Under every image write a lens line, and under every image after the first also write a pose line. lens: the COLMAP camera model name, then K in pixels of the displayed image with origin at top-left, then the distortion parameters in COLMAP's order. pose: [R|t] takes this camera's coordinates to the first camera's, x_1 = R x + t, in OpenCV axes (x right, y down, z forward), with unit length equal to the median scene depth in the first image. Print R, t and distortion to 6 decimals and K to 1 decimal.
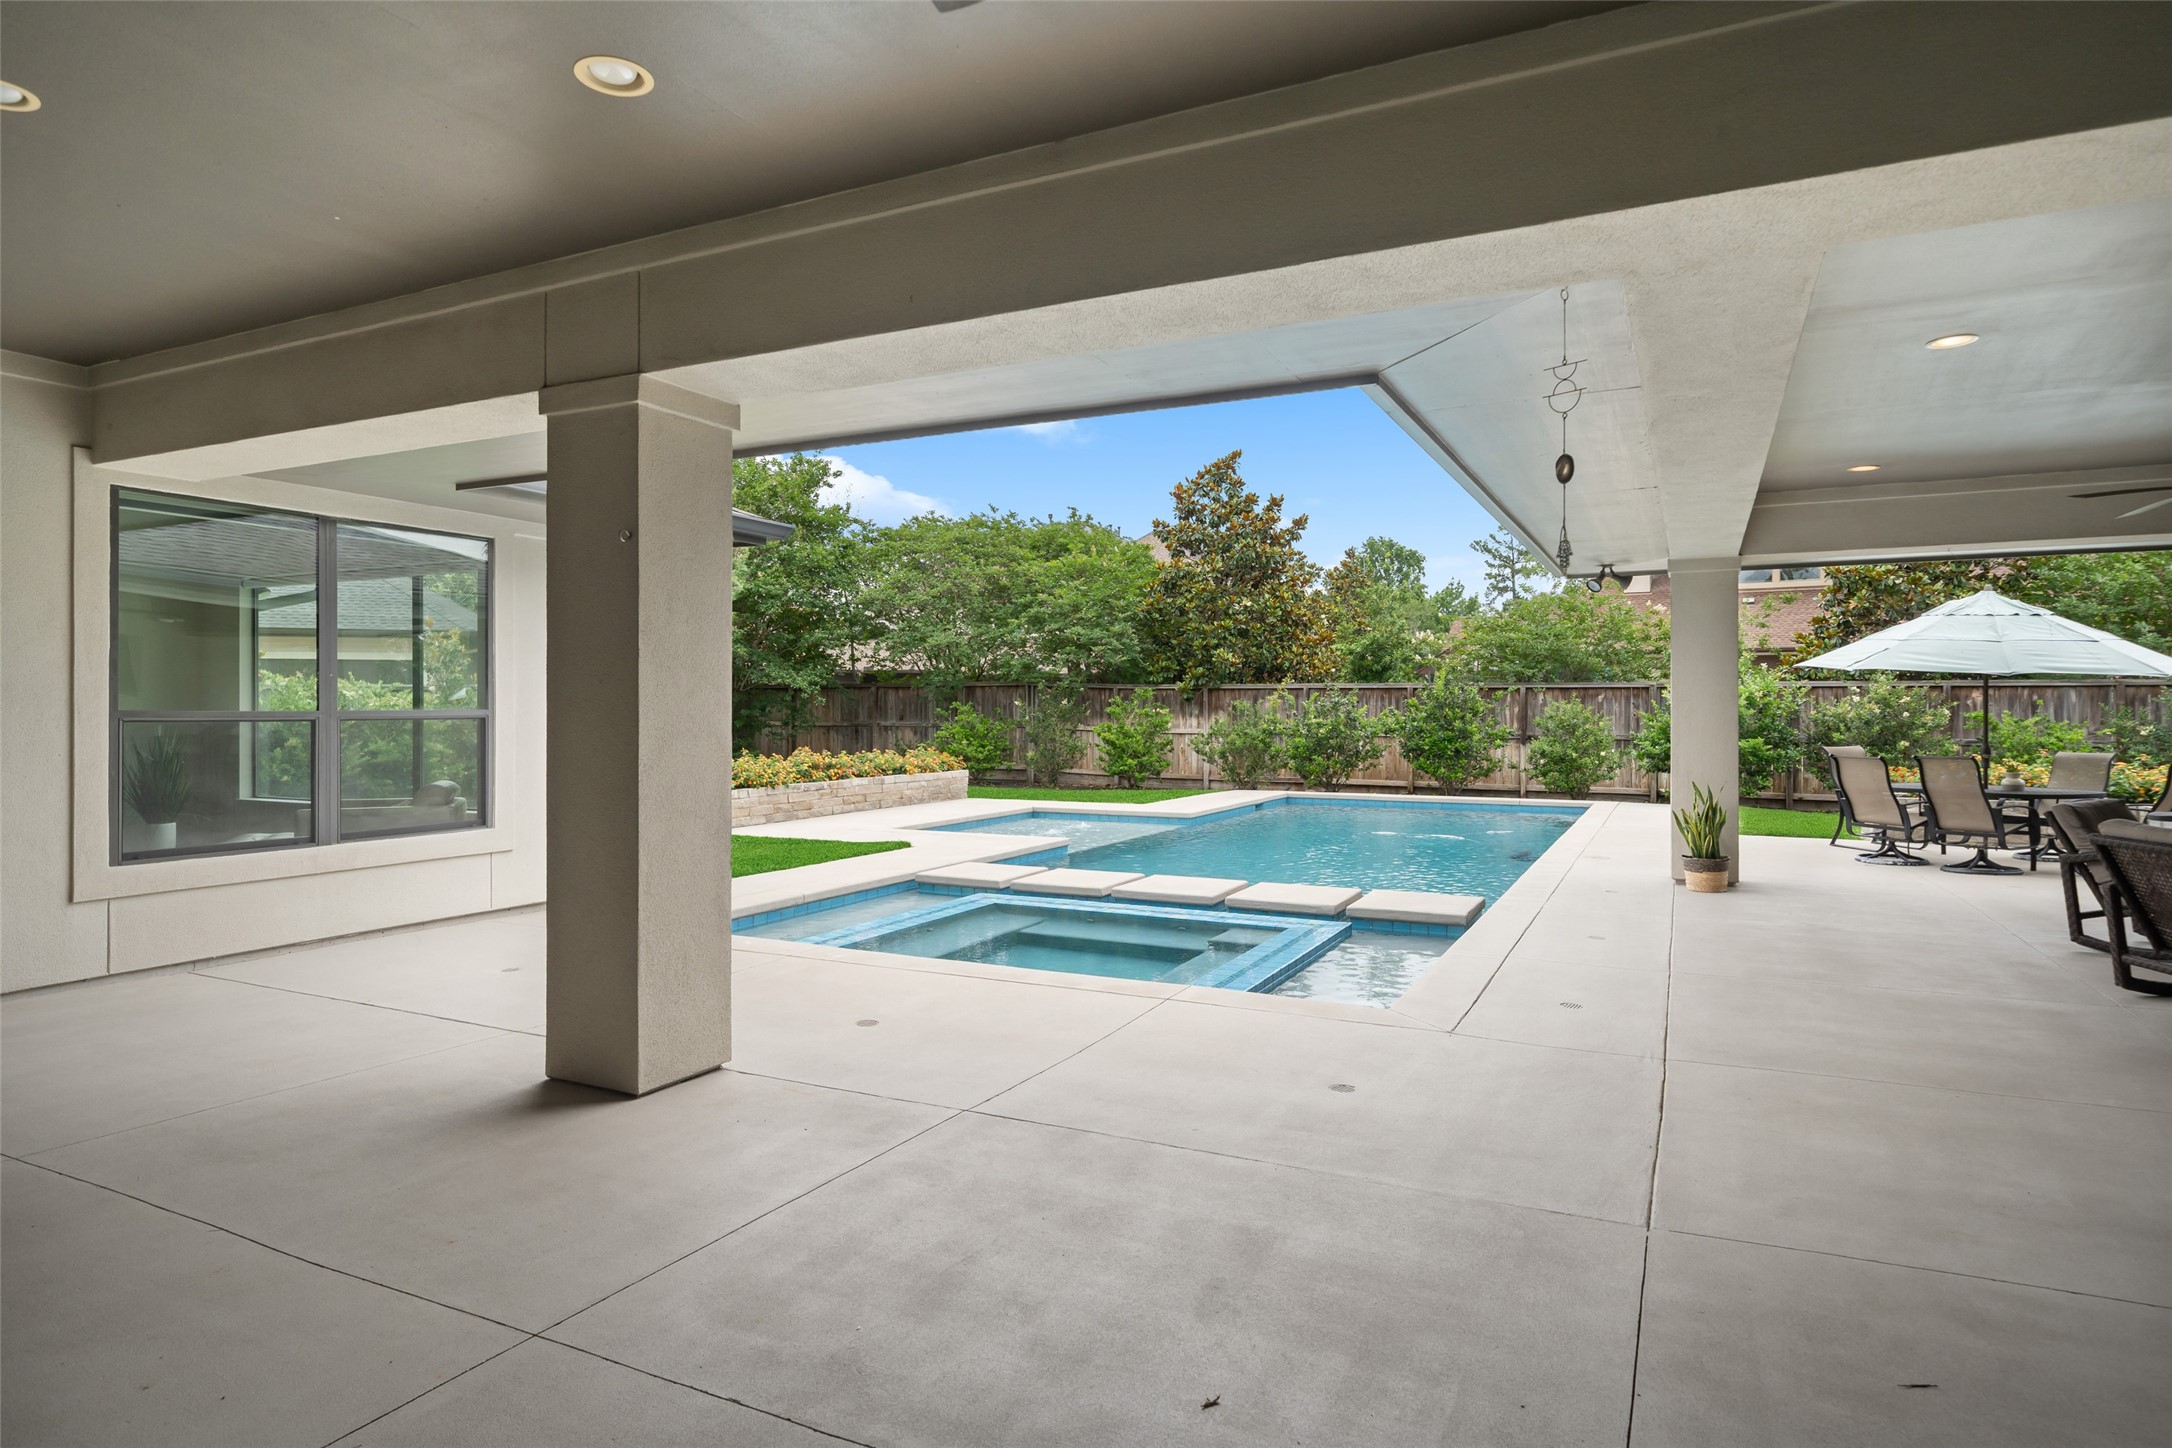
lens RADIAL K [[1203.3, 0, 1089.3], [0, 1203.3, 712.7], [0, 0, 1]] dist [0.041941, 0.000589]
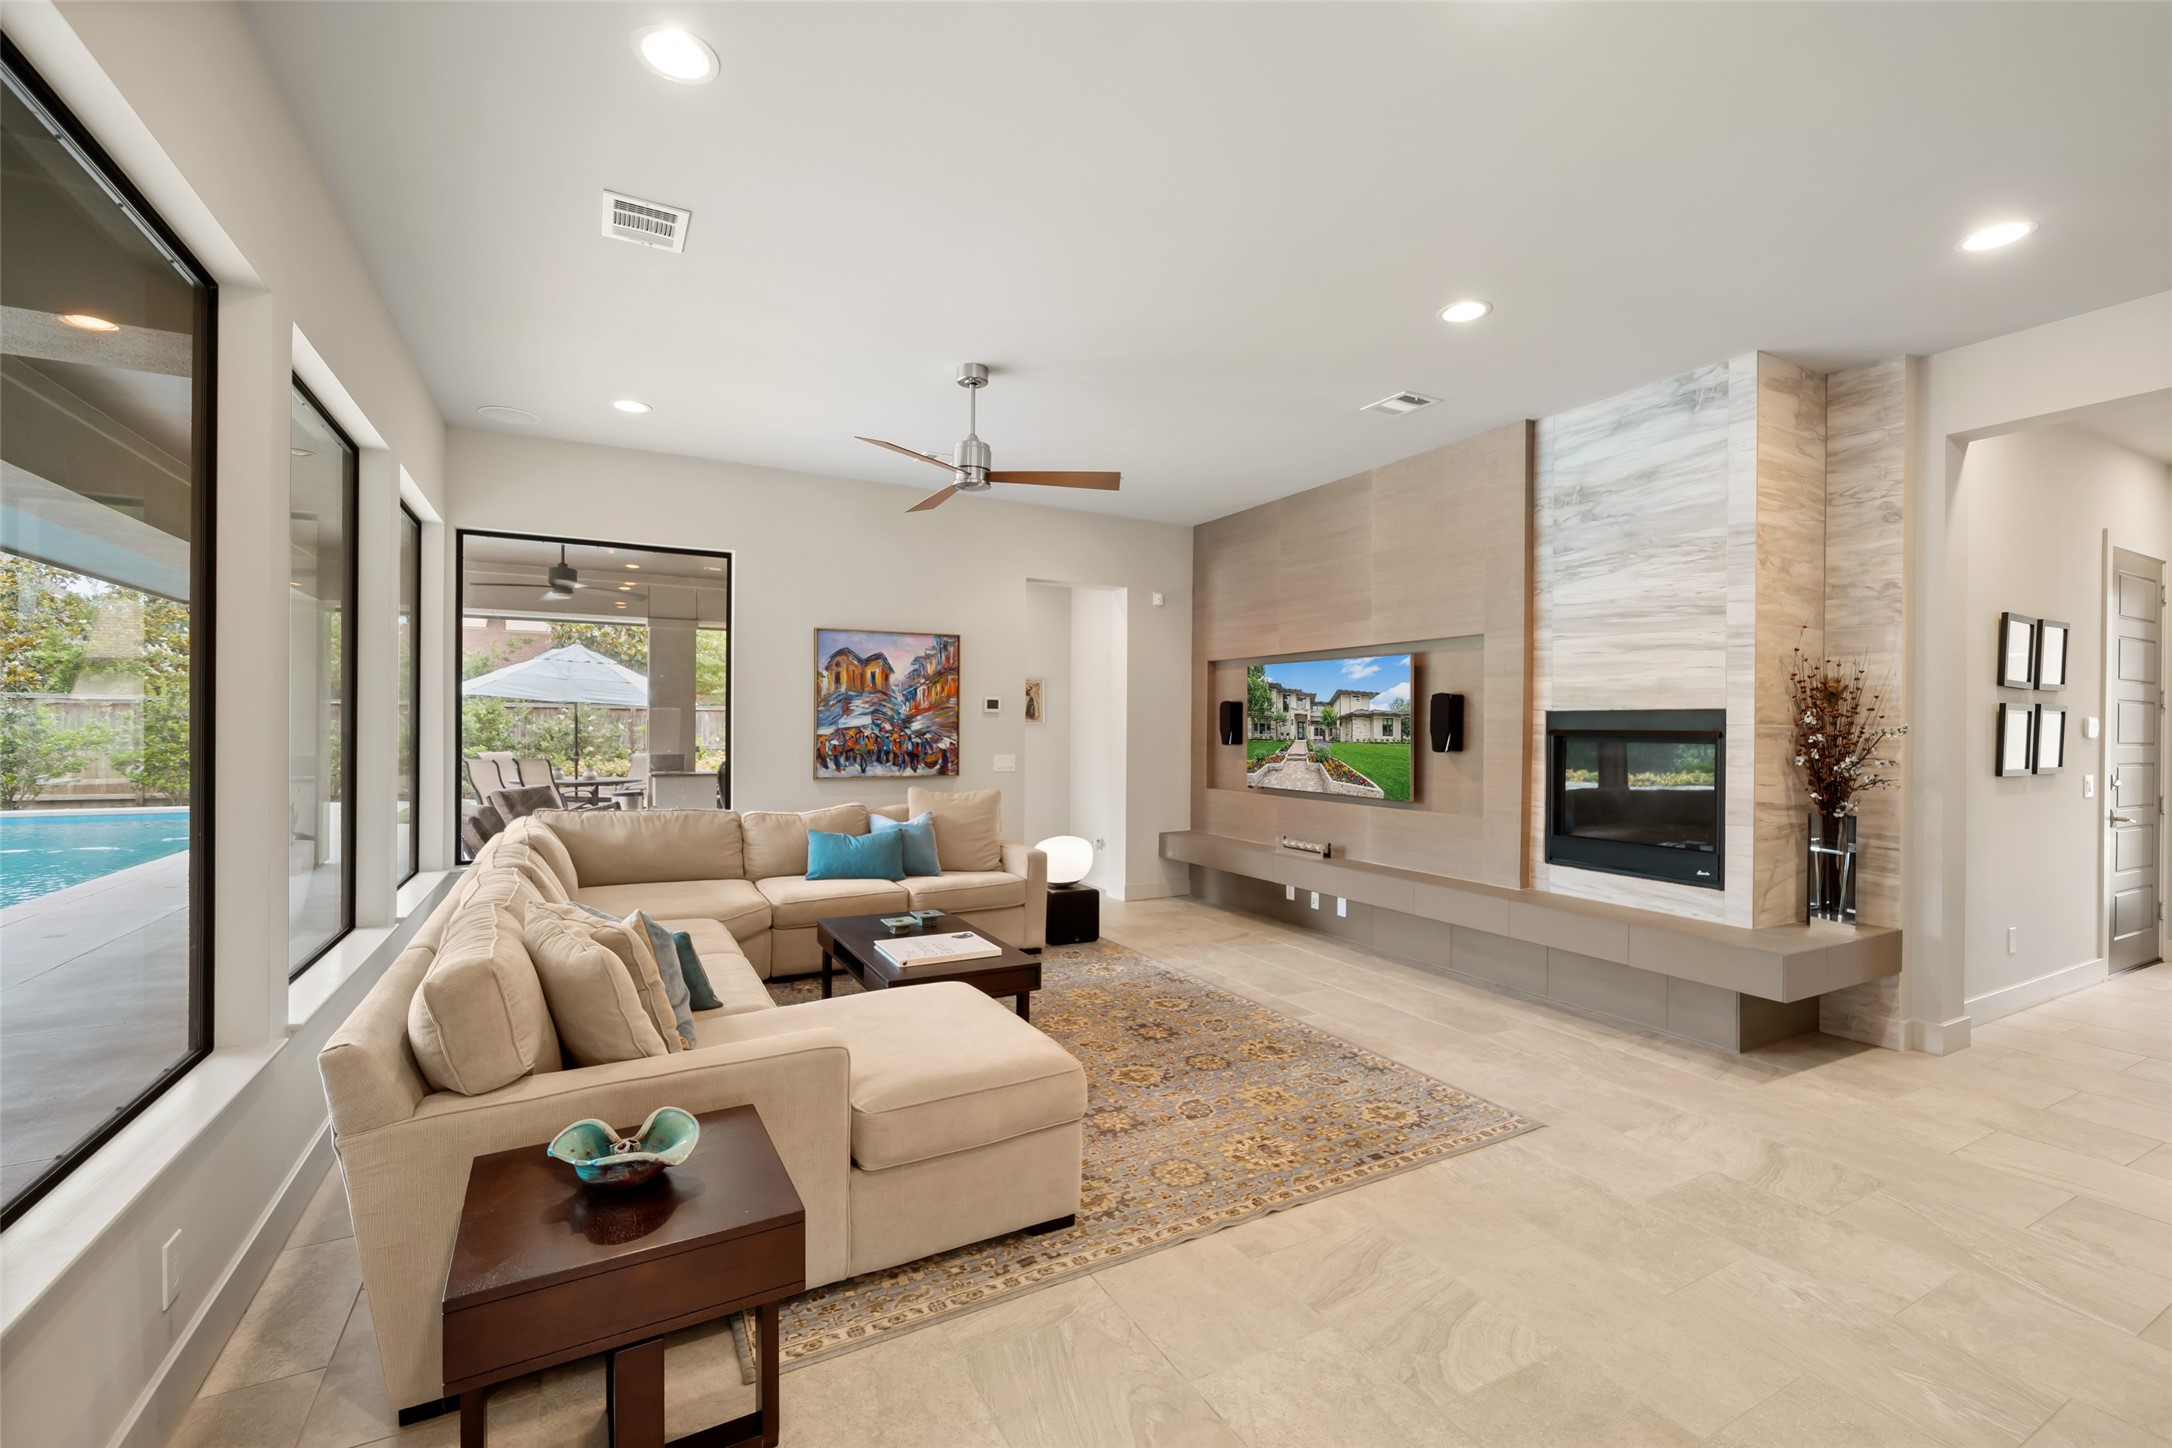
lens RADIAL K [[917.3, 0, 1087.8], [0, 917.3, 728.9], [0, 0, 1]] dist [-0.001336, -0.000319]
pose [[0.577013, 0.001497, 0.816734, 0.093285], [-0.005036, 0.999986, 0.001725, -0.001810], [-0.816720, -0.005109, 0.577012, -0.068773]]
